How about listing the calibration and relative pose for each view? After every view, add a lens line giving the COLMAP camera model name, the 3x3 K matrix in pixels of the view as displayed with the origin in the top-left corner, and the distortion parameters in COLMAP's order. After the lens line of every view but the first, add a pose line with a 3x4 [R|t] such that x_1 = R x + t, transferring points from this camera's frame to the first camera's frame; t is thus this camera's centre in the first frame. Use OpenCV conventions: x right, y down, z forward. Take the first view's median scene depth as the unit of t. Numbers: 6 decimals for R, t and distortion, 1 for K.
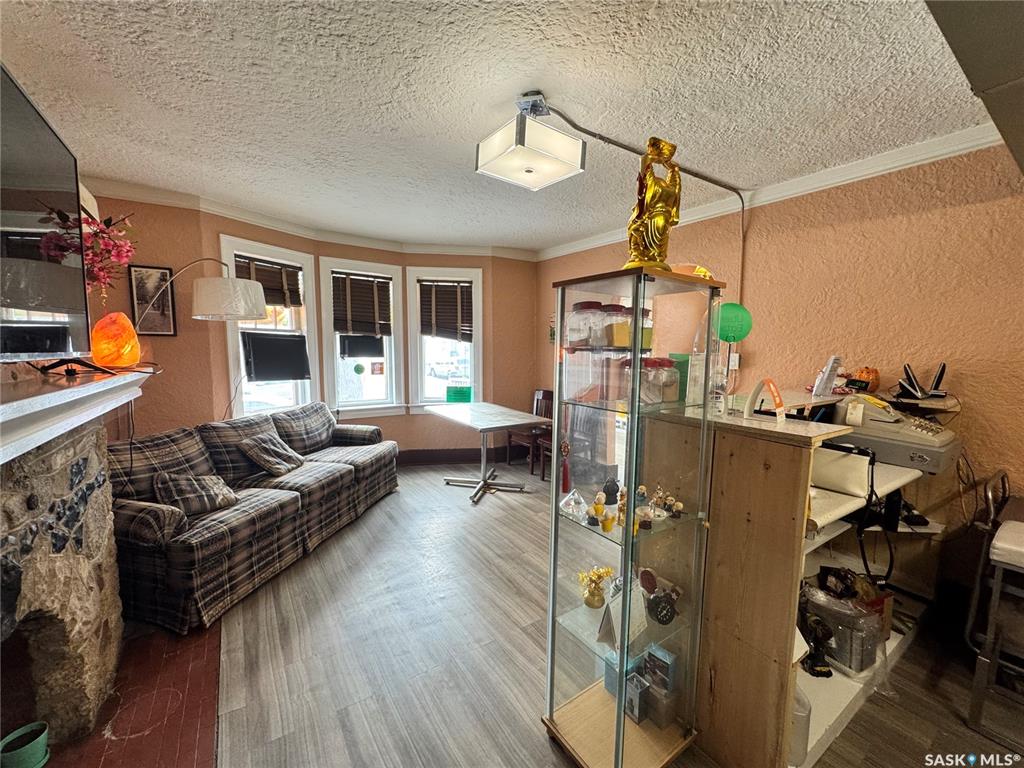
lens RADIAL K [[408.2, 0, 506.6], [0, 408.2, 387.2], [0, 0, 1]] dist [-0.000284, -0.000279]
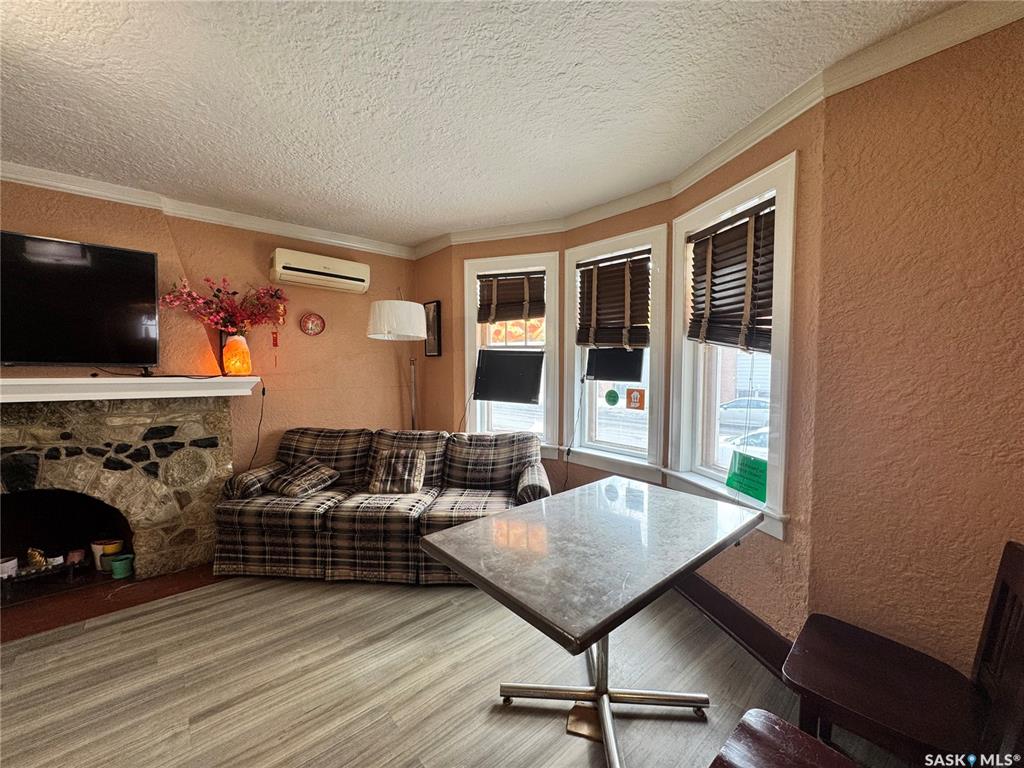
lens RADIAL K [[408.2, 0, 508.5], [0, 408.2, 384.4], [0, 0, 1]] dist [-0.000284, -0.000279]
pose [[0.124292, 0.040010, -0.991439, 0.324423], [-0.101692, 0.994439, 0.027382, -0.075326], [0.987021, 0.097418, 0.127670, 0.831140]]
